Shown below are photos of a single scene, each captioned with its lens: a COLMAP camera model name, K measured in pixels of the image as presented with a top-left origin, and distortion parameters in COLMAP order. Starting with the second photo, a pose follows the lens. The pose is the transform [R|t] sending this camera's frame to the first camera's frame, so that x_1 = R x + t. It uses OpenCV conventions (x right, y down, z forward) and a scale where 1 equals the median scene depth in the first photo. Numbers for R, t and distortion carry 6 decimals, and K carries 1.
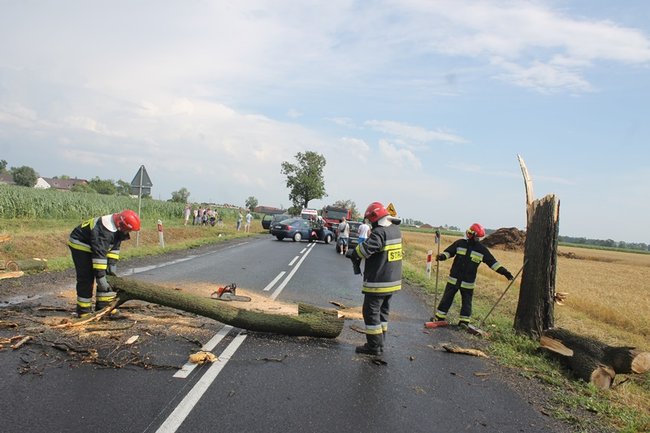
lens RADIAL K [[544.5, 0, 323.4], [0, 544.5, 210.0], [0, 0, 1]] dist [-0.134366, 0.109708]
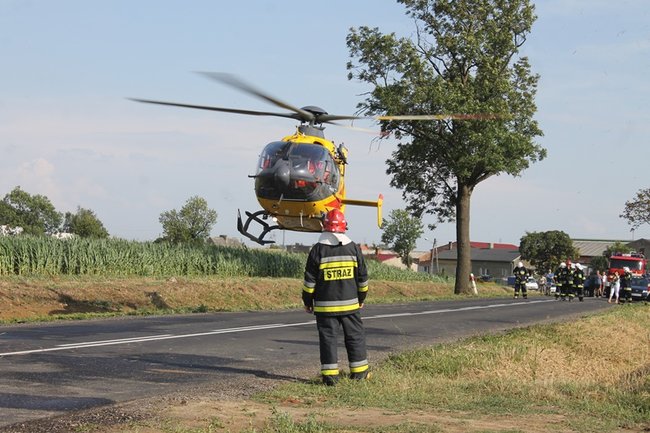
lens RADIAL K [[1573.8, 0, 320.4], [0, 1573.8, 216.6], [0, 0, 1]] dist [0.078643, 0.000000]
pose [[0.971335, -0.069166, -0.227430, 0.062463], [0.063180, 0.997440, -0.033505, 0.015428], [0.229165, 0.018176, 0.973218, 0.324940]]
